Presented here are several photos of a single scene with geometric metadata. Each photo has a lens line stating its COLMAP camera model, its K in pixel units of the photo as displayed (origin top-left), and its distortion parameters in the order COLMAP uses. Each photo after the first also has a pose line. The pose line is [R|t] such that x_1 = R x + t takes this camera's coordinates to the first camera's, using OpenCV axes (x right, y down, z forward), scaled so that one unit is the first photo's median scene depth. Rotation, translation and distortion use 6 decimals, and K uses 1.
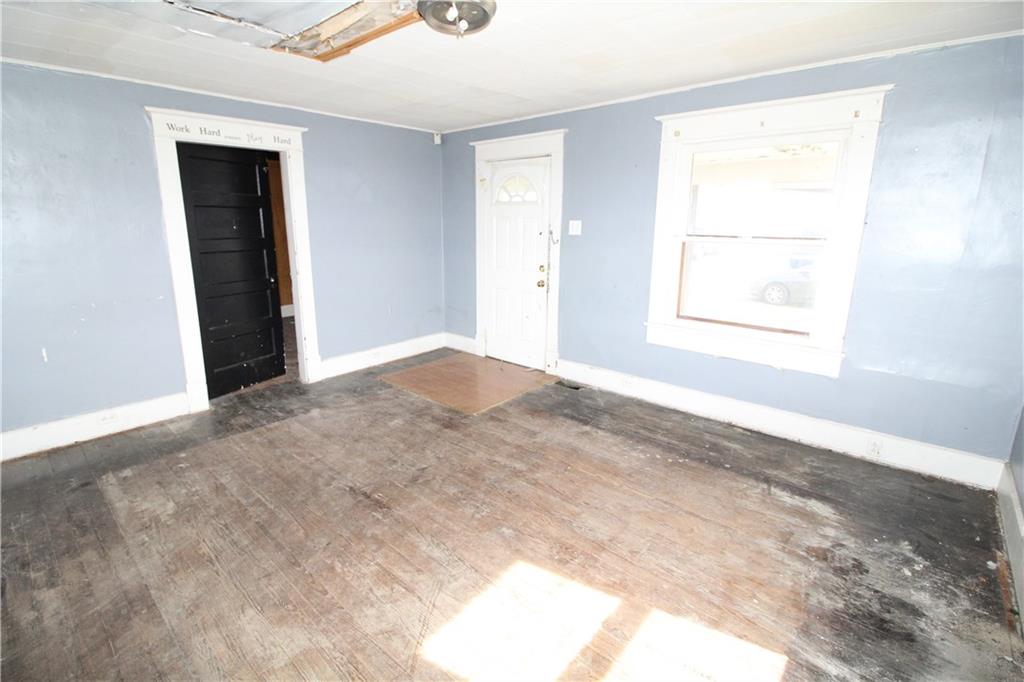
lens RADIAL K [[470.9, 0, 506.3], [0, 470.9, 326.8], [0, 0, 1]] dist [0.001702, -0.014433]
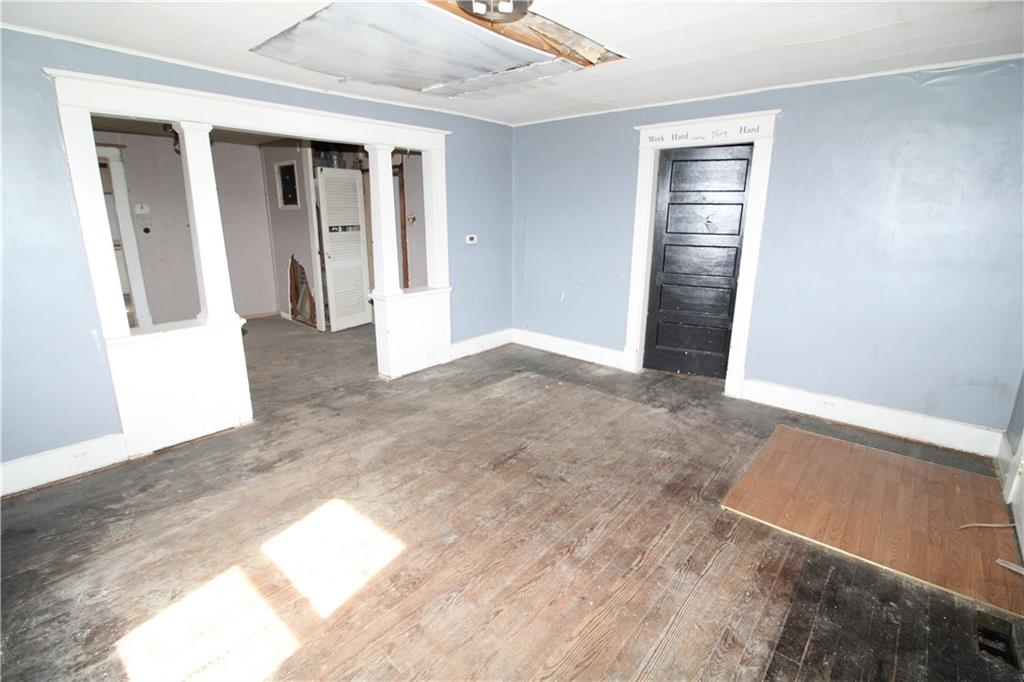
lens RADIAL K [[470.9, 0, 506.3], [0, 470.9, 326.8], [0, 0, 1]] dist [0.001702, -0.014433]
pose [[-0.000963, 0.234036, -0.972228, 0.685966], [-0.228798, 0.946387, 0.228042, -0.182900], [0.973473, 0.222663, 0.052635, 0.786159]]
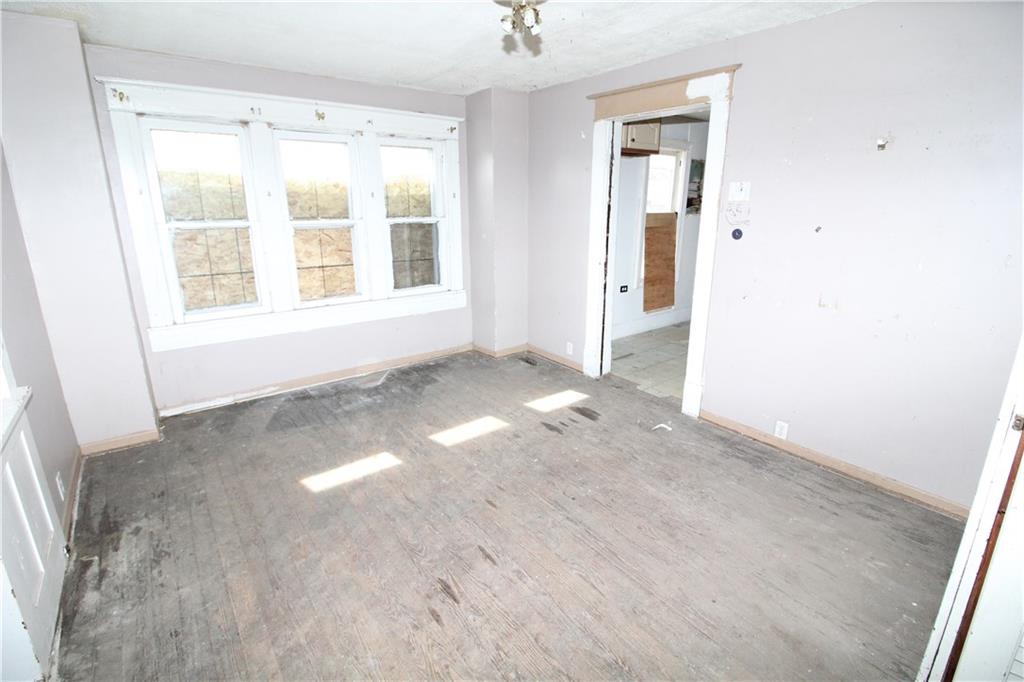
lens RADIAL K [[470.9, 0, 506.3], [0, 470.9, 326.8], [0, 0, 1]] dist [0.001702, -0.014433]
pose [[-0.980520, -0.048687, 0.190289, -1.073353], [0.046334, 0.884118, 0.464961, -0.083974], [-0.190876, 0.464720, -0.864640, 0.374593]]
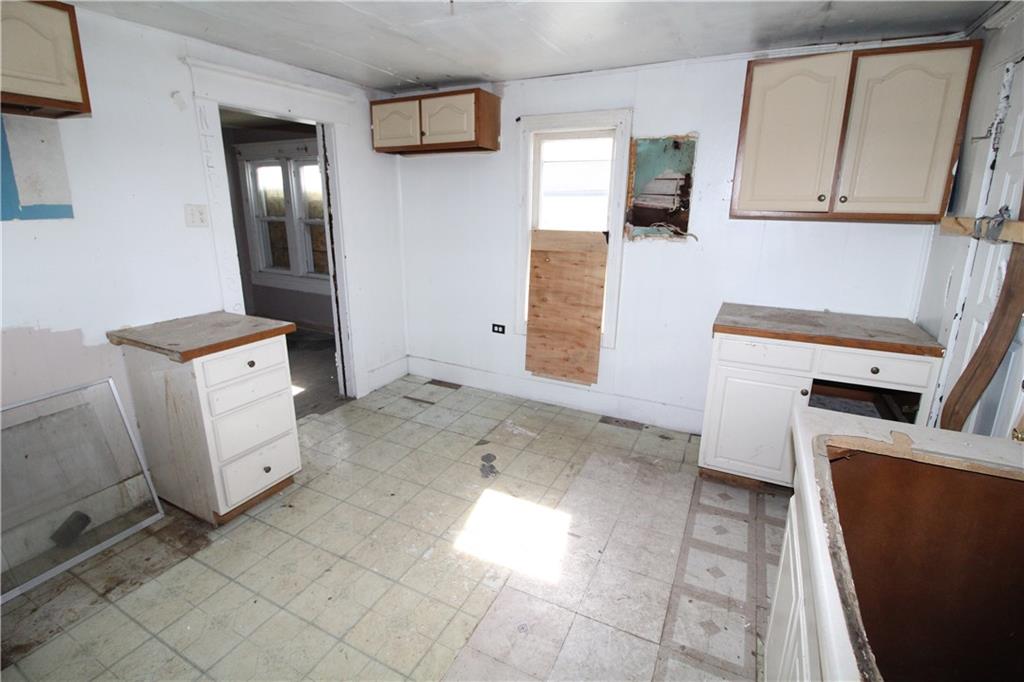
lens RADIAL K [[470.9, 0, 506.3], [0, 470.9, 326.8], [0, 0, 1]] dist [0.001702, -0.014433]
pose [[-0.239368, -0.249422, 0.938345, -2.414954], [0.214542, 0.928964, 0.301657, 0.237402], [-0.946929, 0.273521, -0.168853, -1.115603]]
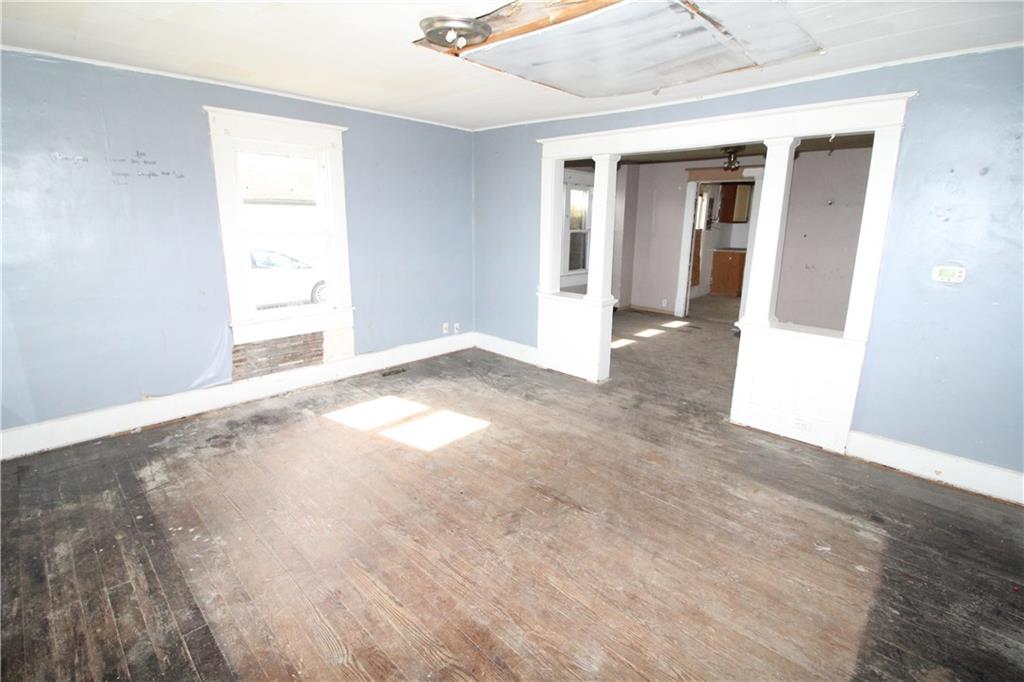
lens RADIAL K [[470.9, 0, 506.3], [0, 470.9, 326.8], [0, 0, 1]] dist [0.001702, -0.014433]
pose [[-0.998815, -0.025168, 0.041657, -0.199964], [-0.004352, 0.898668, 0.438607, -0.372613], [-0.048474, 0.437906, -0.897713, 1.598298]]
